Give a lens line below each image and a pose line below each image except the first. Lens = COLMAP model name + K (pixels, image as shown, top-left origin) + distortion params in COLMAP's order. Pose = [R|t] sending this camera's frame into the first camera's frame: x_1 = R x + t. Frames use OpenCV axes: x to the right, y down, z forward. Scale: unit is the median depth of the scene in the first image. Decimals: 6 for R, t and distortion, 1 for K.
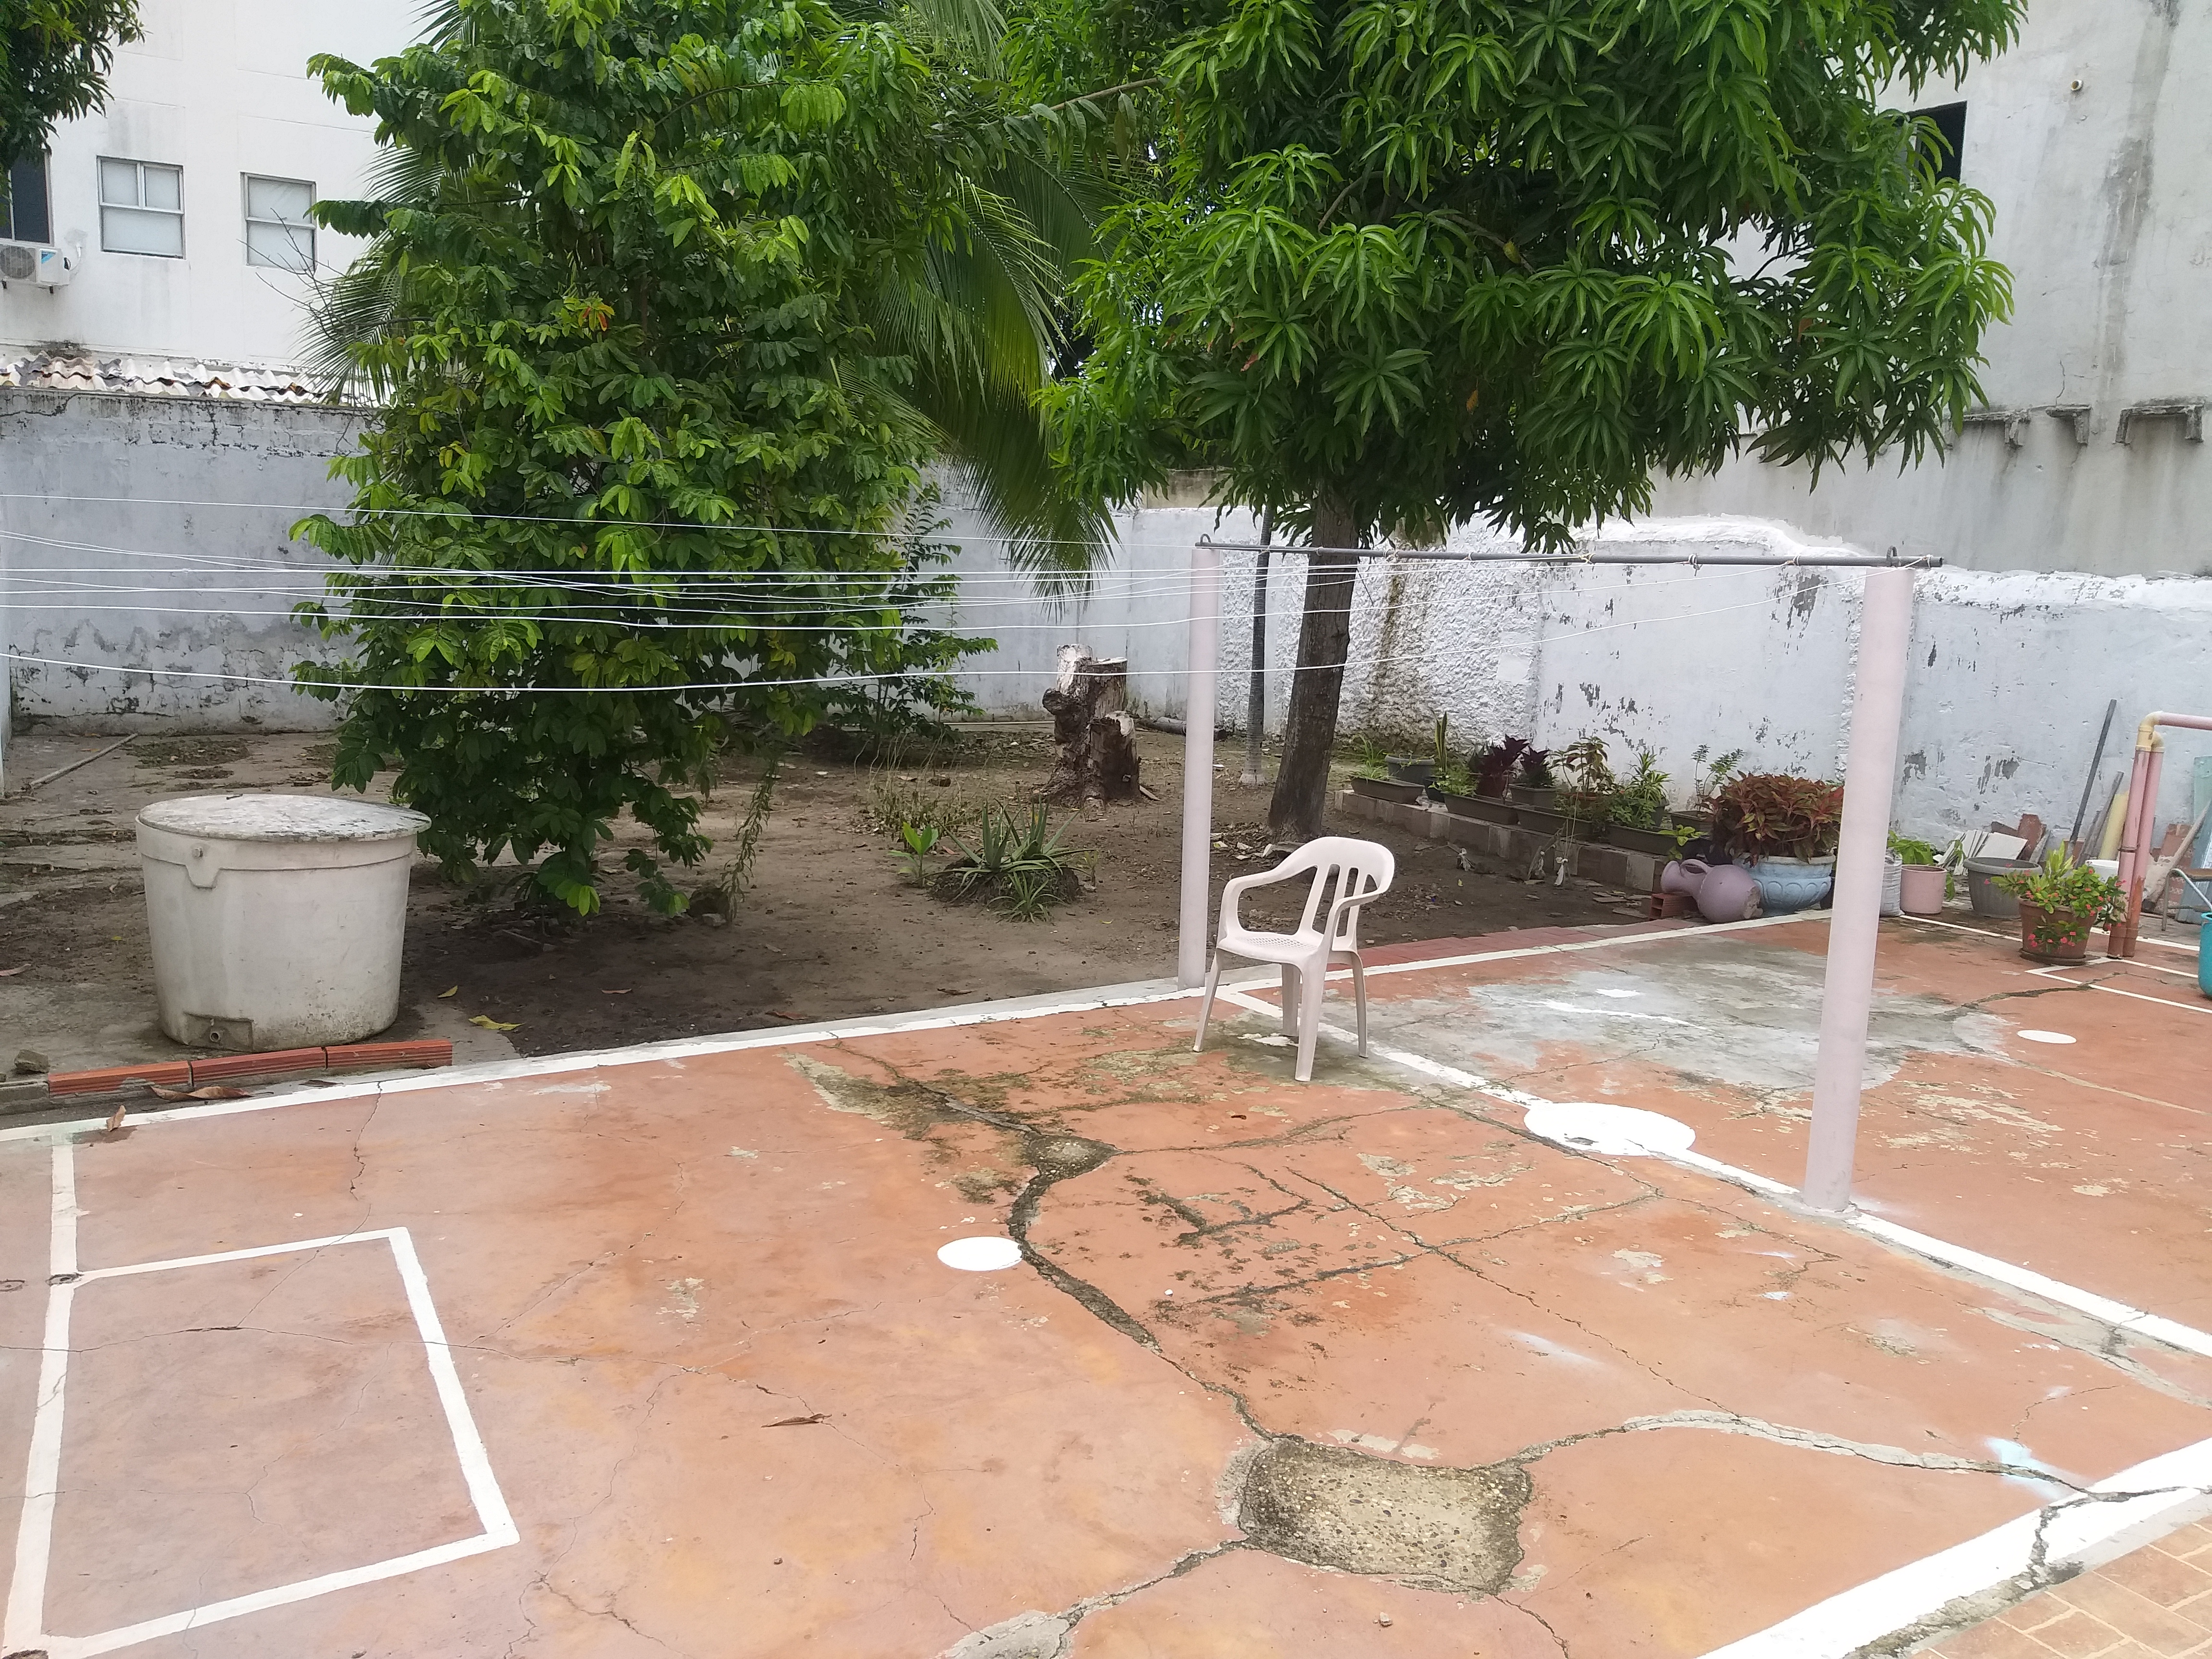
lens RADIAL K [[1735.5, 0, 1093.4], [0, 1735.5, 823.3], [0, 0, 1]] dist [0.066654, -0.124260]
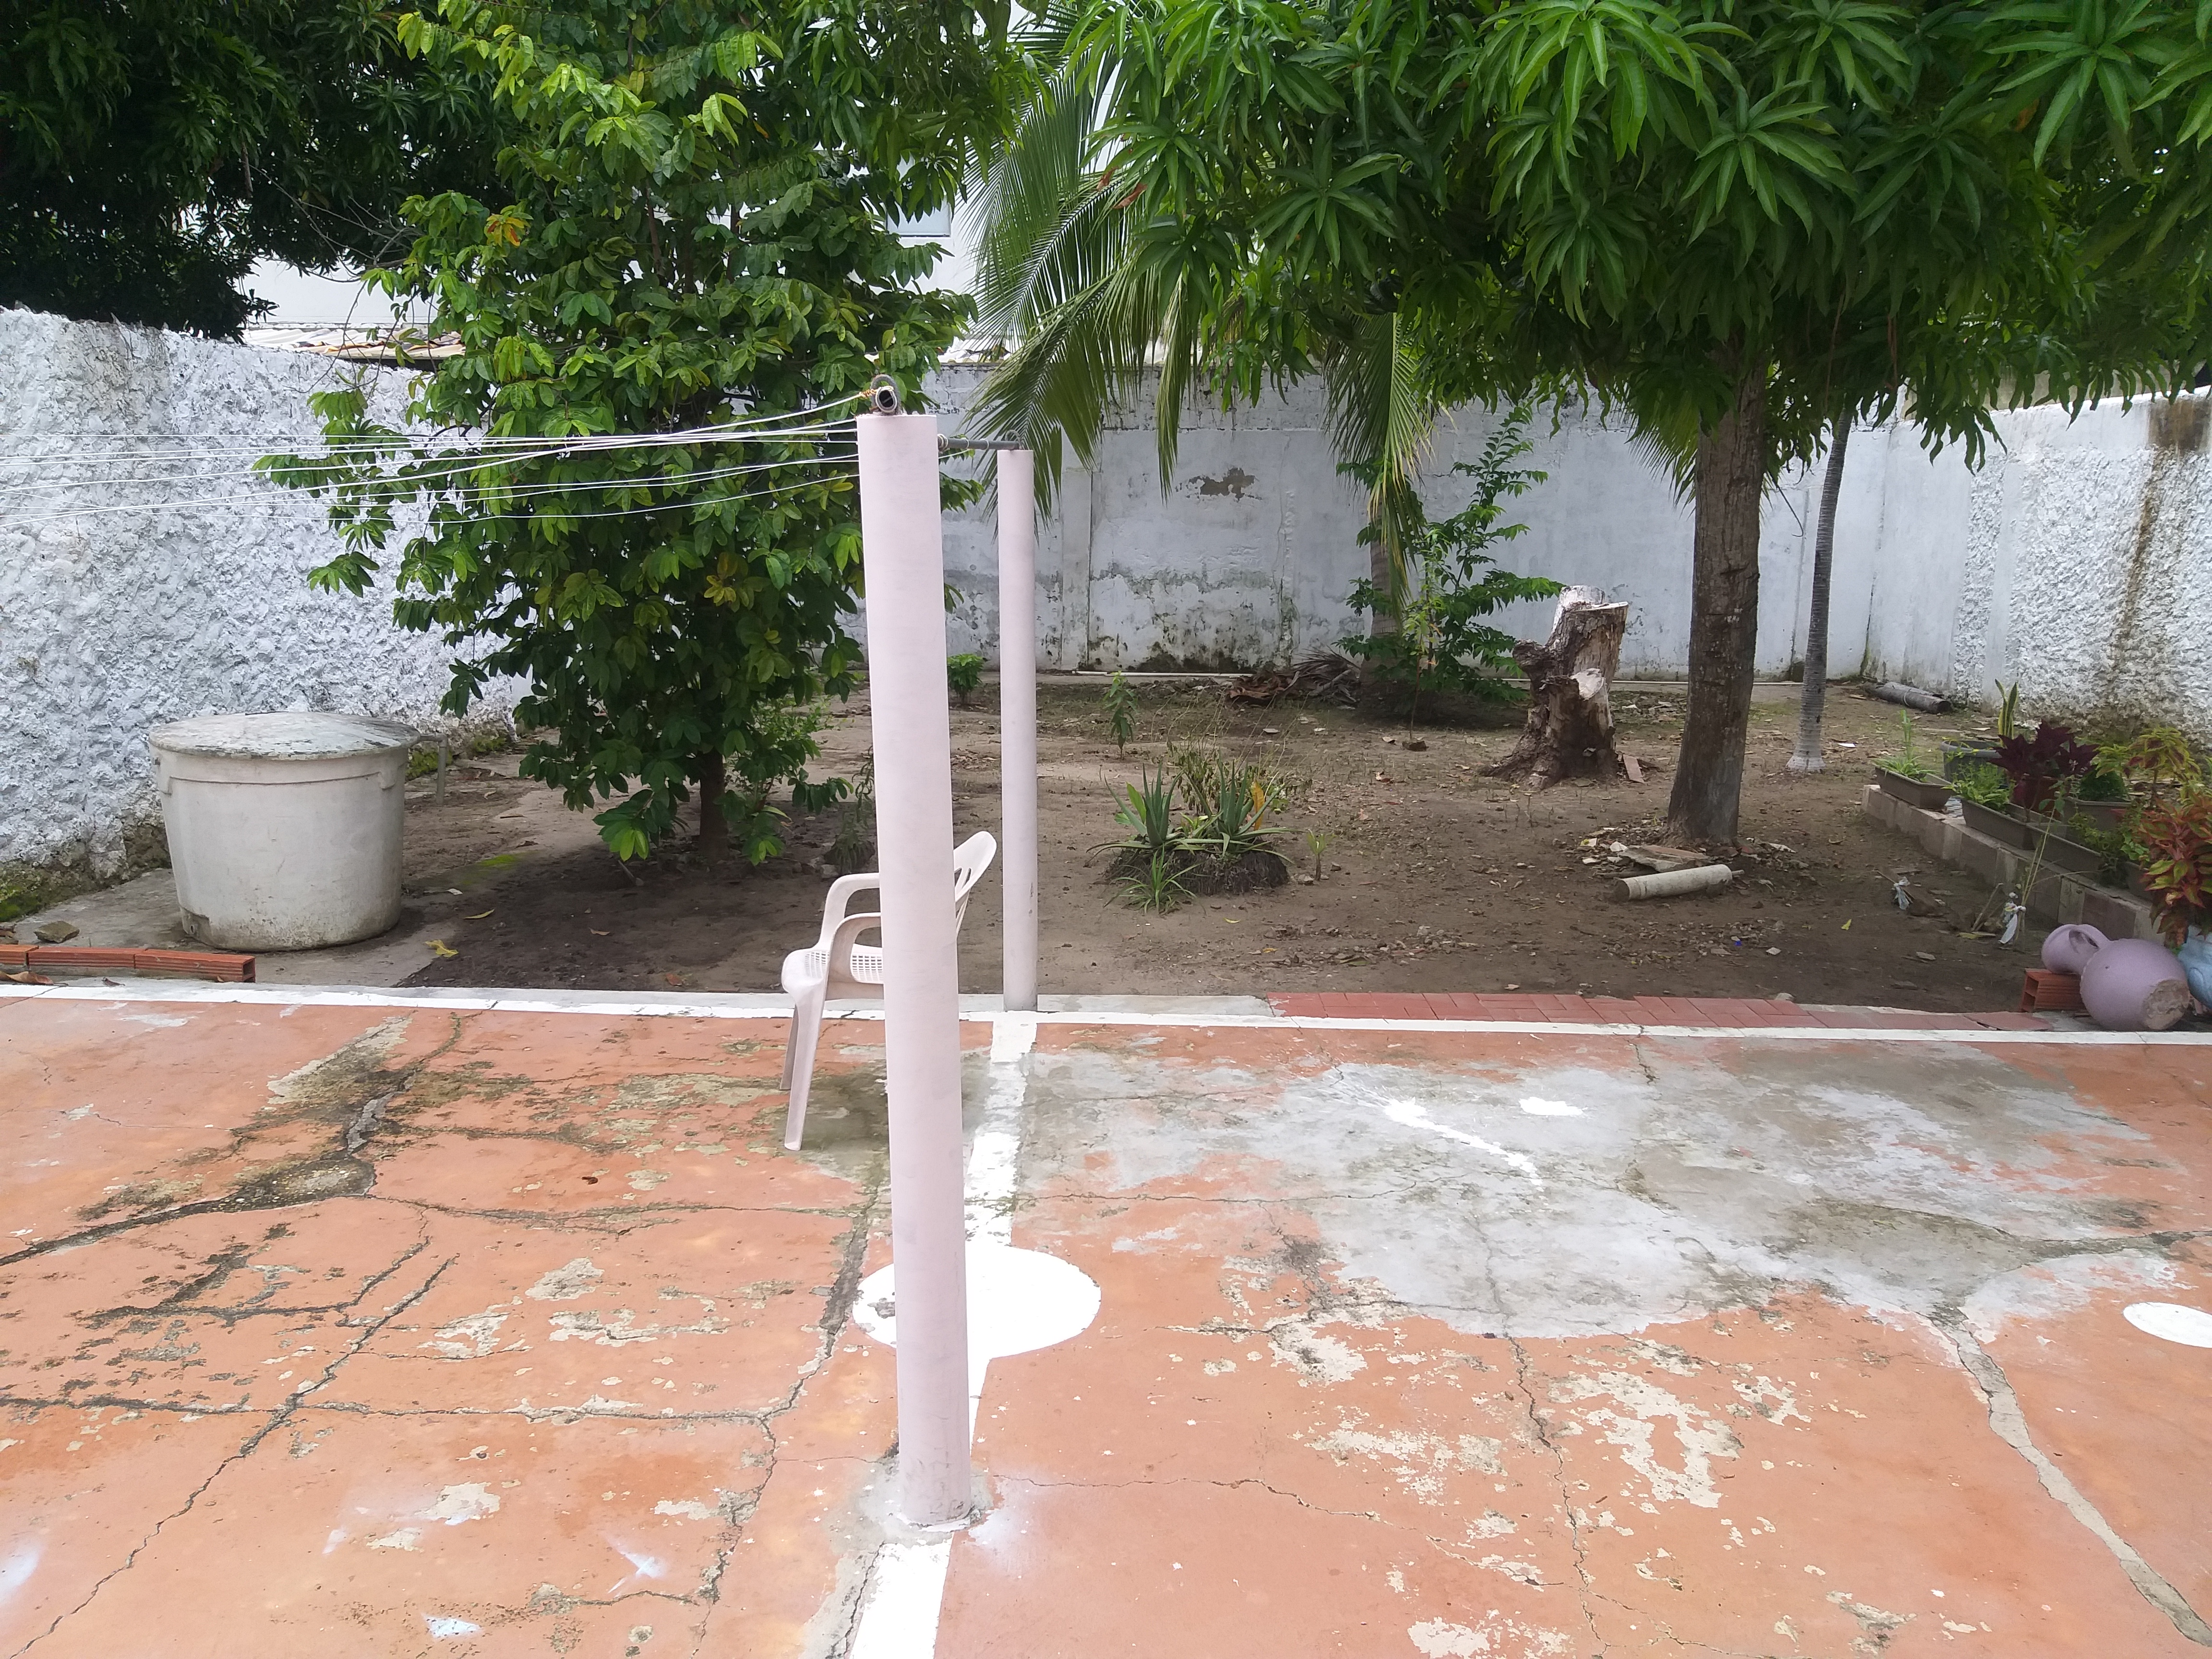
lens RADIAL K [[1735.5, 0, 1104.9], [0, 1735.5, 842.4], [0, 0, 1]] dist [0.066654, -0.124260]
pose [[0.831169, 0.085957, -0.549335, 0.563641], [-0.065306, 0.996232, 0.057074, -0.031759], [0.552171, -0.011563, 0.833651, 0.396281]]
